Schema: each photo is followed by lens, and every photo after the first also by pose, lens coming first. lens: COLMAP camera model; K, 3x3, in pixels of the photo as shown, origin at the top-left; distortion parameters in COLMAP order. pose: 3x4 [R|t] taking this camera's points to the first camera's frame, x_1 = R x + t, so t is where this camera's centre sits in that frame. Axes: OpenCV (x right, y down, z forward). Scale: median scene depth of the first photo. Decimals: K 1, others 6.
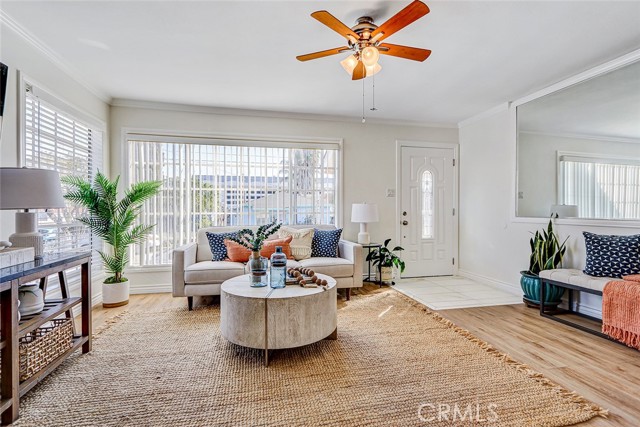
lens RADIAL K [[294.6, 0, 316.2], [0, 294.6, 212.0], [0, 0, 1]] dist [0.004639, -0.001676]
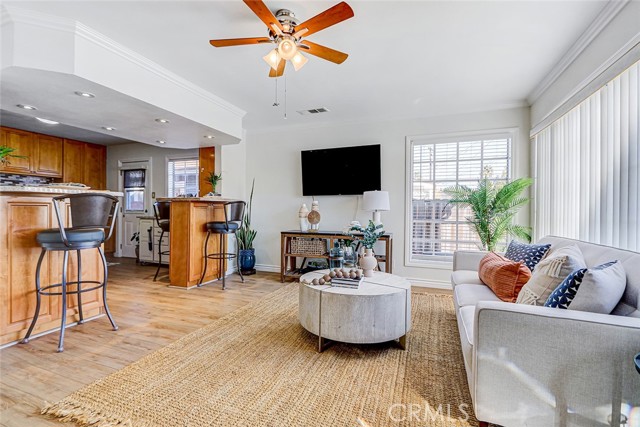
lens RADIAL K [[294.6, 0, 314.0], [0, 294.6, 212.9], [0, 0, 1]] dist [0.004639, -0.001676]
pose [[-0.560296, 0.002906, -0.828288, 0.610270], [-0.011323, 0.999874, 0.011167, -0.004937], [0.828215, 0.015635, -0.560192, 1.090476]]
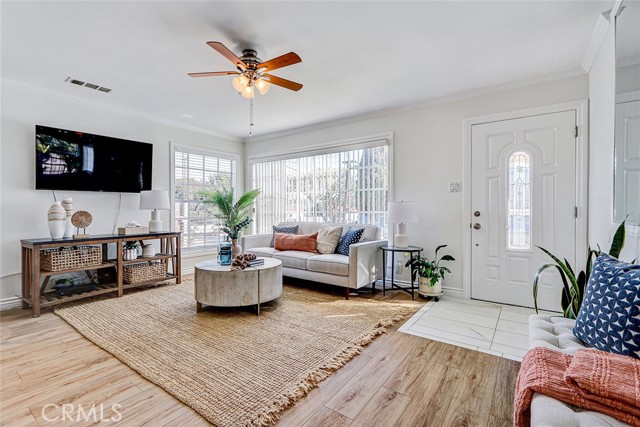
lens RADIAL K [[294.6, 0, 314.2], [0, 294.6, 211.9], [0, 0, 1]] dist [0.004639, -0.001676]
pose [[0.662224, 0.006112, -0.749281, 0.831979], [-0.002783, 0.999980, 0.005698, -0.003671], [0.749300, -0.001688, 0.662228, 0.269122]]
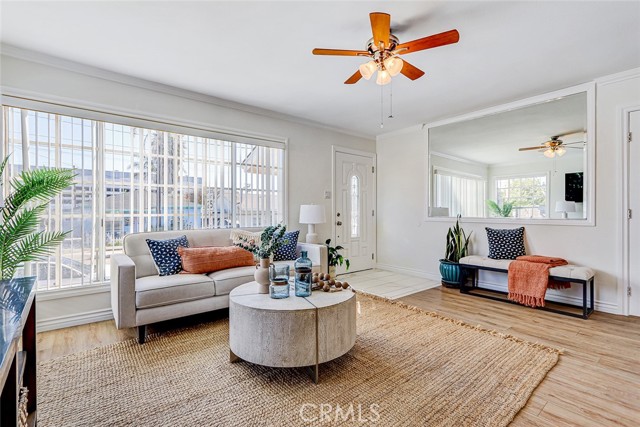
lens RADIAL K [[294.6, 0, 317.2], [0, 294.6, 211.7], [0, 0, 1]] dist [0.004639, -0.001676]
pose [[0.895100, 0.000152, 0.445866, -0.346312], [0.002304, 0.999985, -0.004966, -0.000025], [-0.445860, 0.005472, 0.895086, 0.111105]]
